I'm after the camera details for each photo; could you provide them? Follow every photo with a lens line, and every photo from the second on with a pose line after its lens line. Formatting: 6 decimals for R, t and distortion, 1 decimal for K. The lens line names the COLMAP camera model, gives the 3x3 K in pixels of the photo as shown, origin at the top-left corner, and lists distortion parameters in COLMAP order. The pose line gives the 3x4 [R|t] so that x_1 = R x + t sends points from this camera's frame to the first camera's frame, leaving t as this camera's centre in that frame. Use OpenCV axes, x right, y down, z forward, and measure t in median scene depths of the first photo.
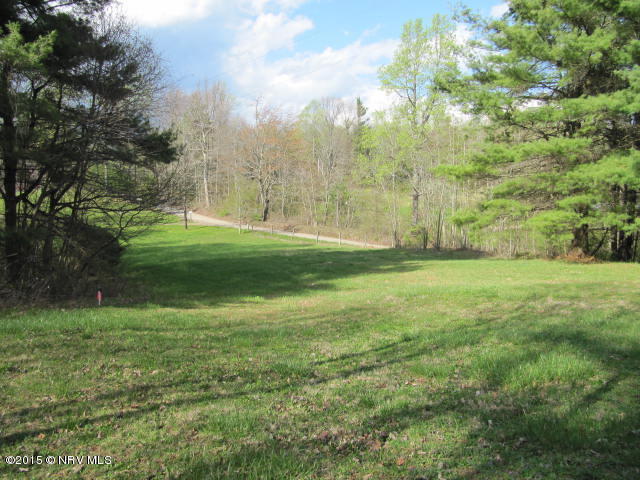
lens RADIAL K [[530.8, 0, 317.9], [0, 530.8, 240.9], [0, 0, 1]] dist [0.003138, -0.002006]
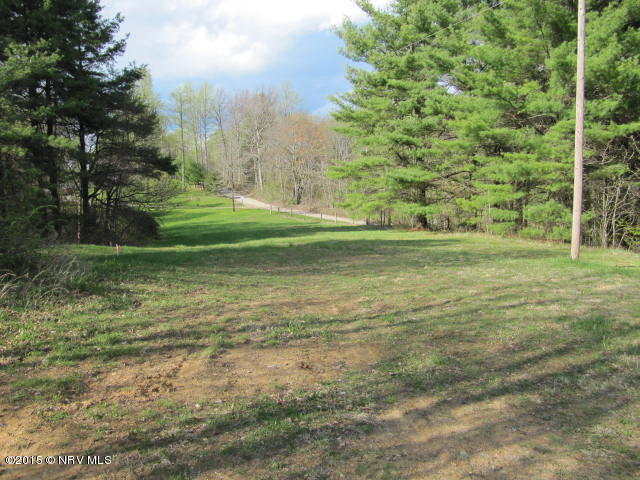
lens RADIAL K [[530.8, 0, 321.4], [0, 530.8, 239.5], [0, 0, 1]] dist [0.003138, -0.002006]
pose [[0.984550, 0.002518, -0.175084, 0.395185], [0.003590, 0.999396, 0.034562, 0.005181], [0.175066, -0.034656, 0.983947, -0.479928]]
